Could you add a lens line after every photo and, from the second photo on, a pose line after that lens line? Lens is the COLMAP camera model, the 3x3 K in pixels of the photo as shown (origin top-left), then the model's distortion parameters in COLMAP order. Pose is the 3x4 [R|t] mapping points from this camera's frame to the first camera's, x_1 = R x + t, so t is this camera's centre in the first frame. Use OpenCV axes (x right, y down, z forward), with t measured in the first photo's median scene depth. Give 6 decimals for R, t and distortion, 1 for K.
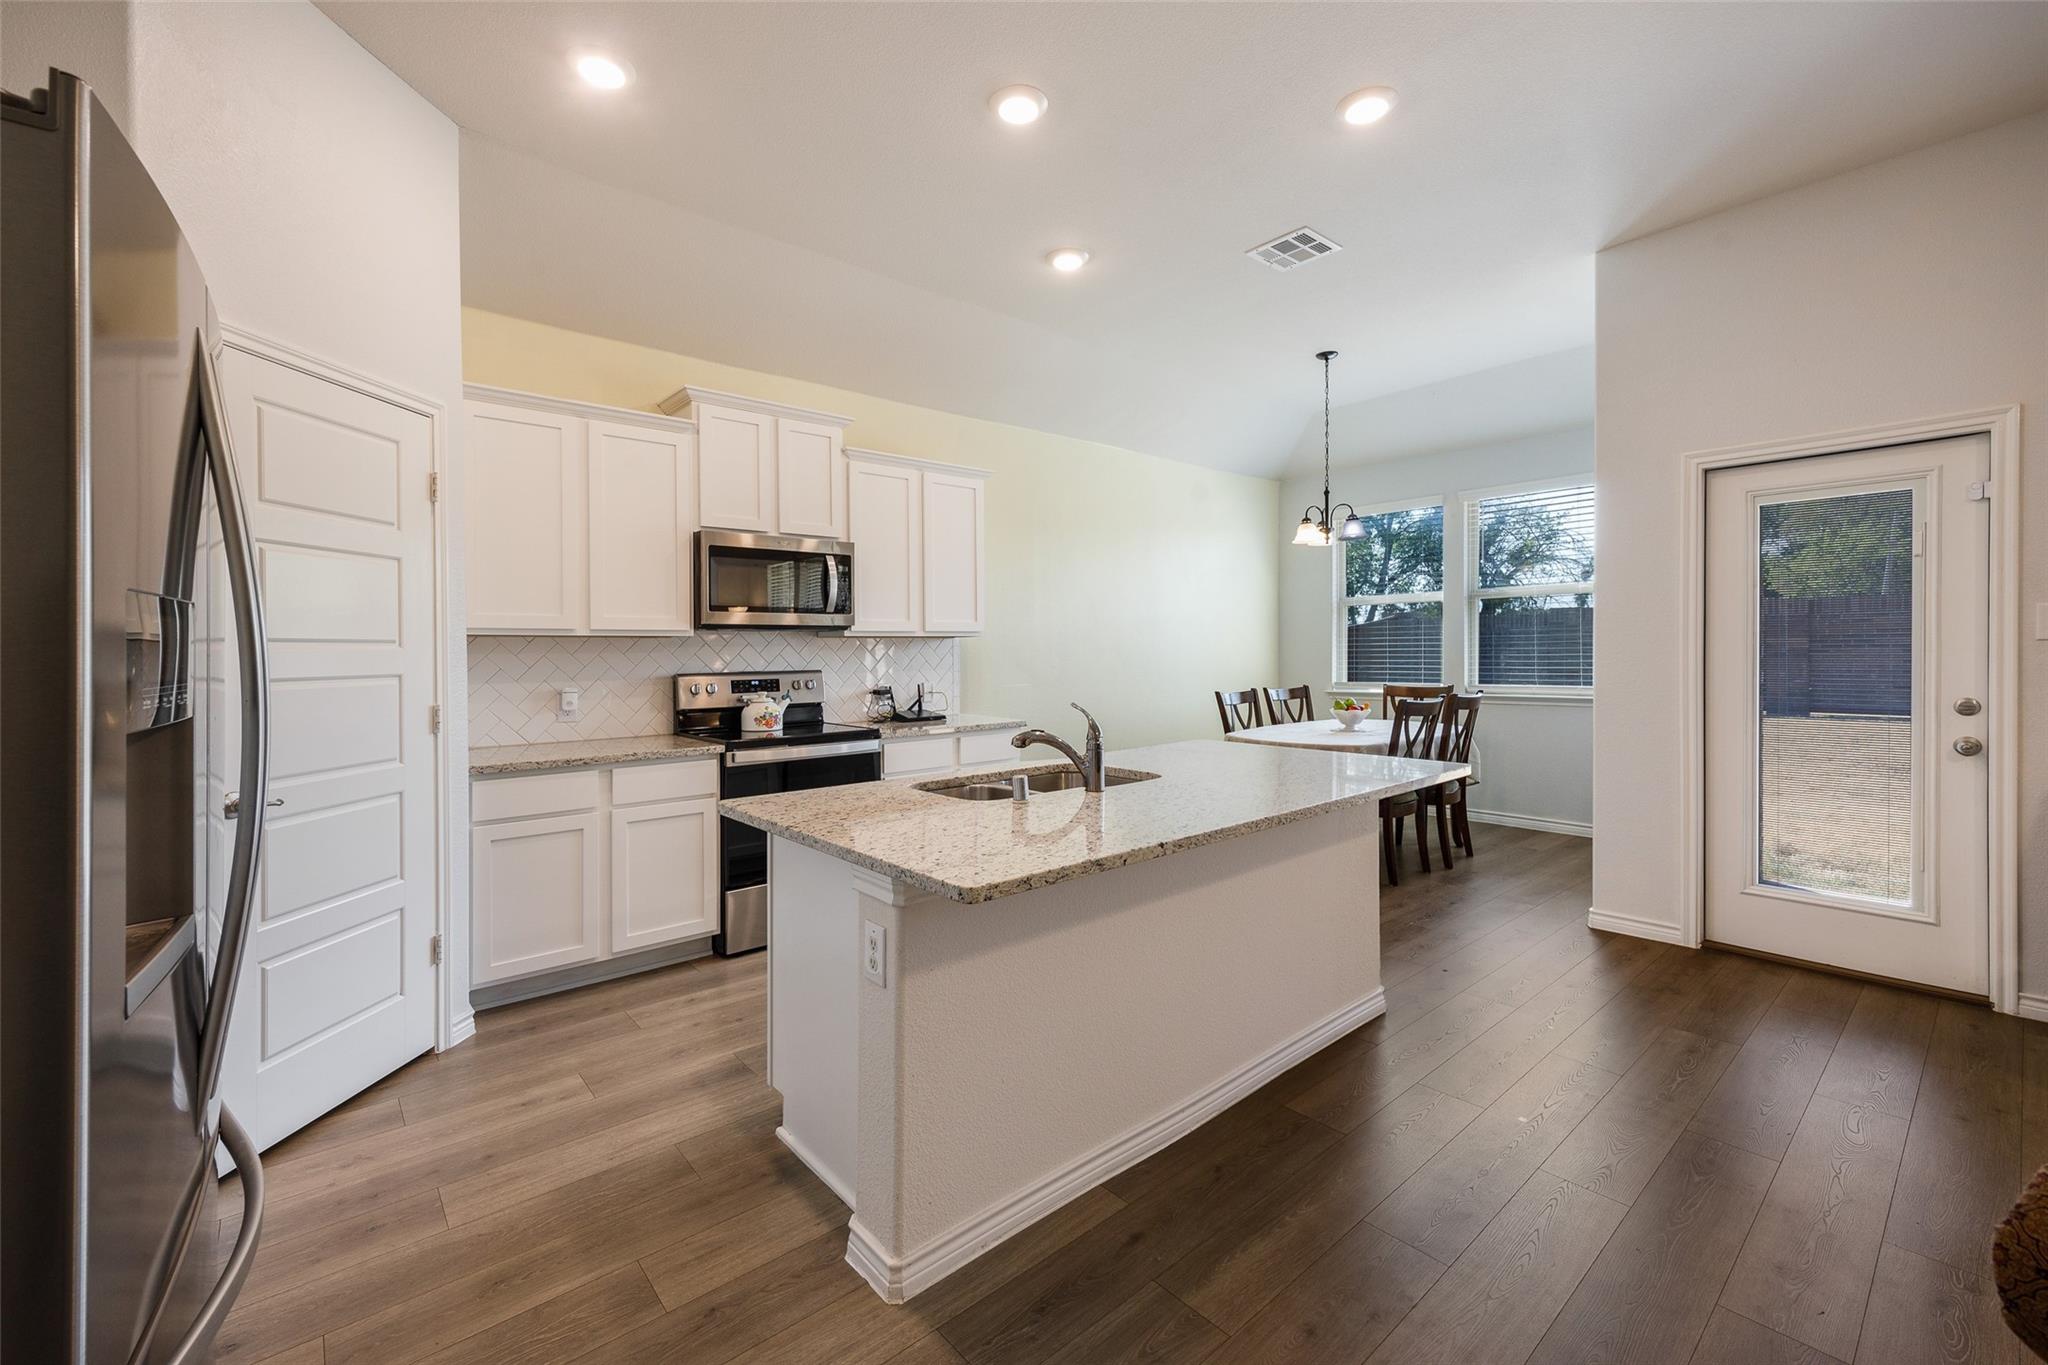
lens RADIAL K [[833.8, 0, 1013.1], [0, 833.8, 663.0], [0, 0, 1]] dist [0.007807, -0.000058]
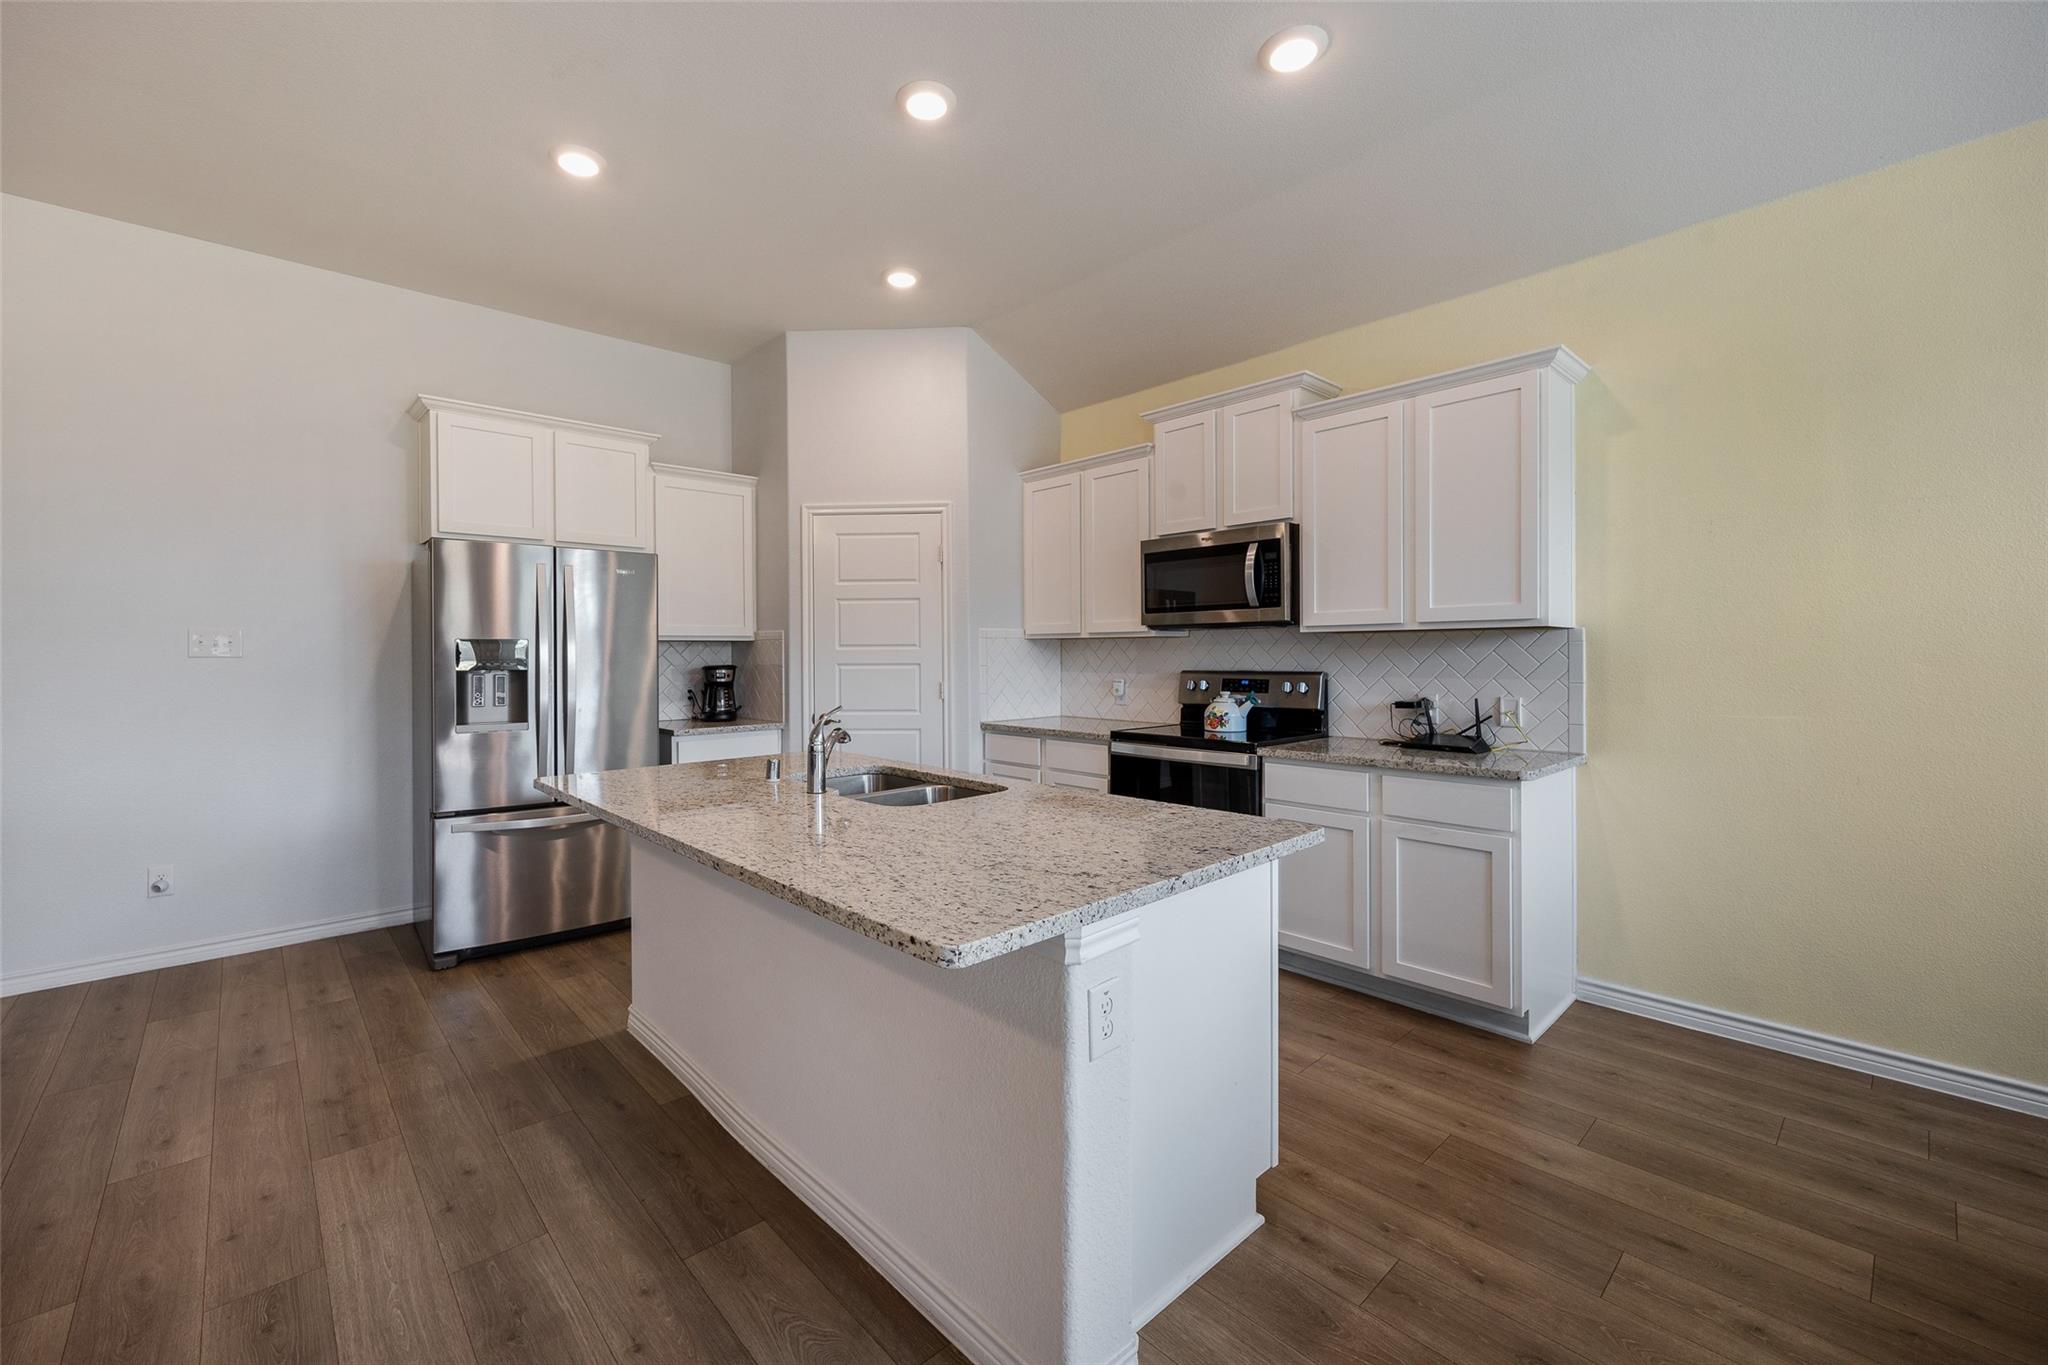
lens RADIAL K [[833.8, 0, 976.9], [0, 833.8, 643.7], [0, 0, 1]] dist [0.007807, -0.000058]
pose [[0.010313, -0.003147, -0.999942, 0.693581], [-0.014961, 0.999883, -0.003301, -0.014312], [0.999835, 0.014994, 0.010265, 0.728656]]
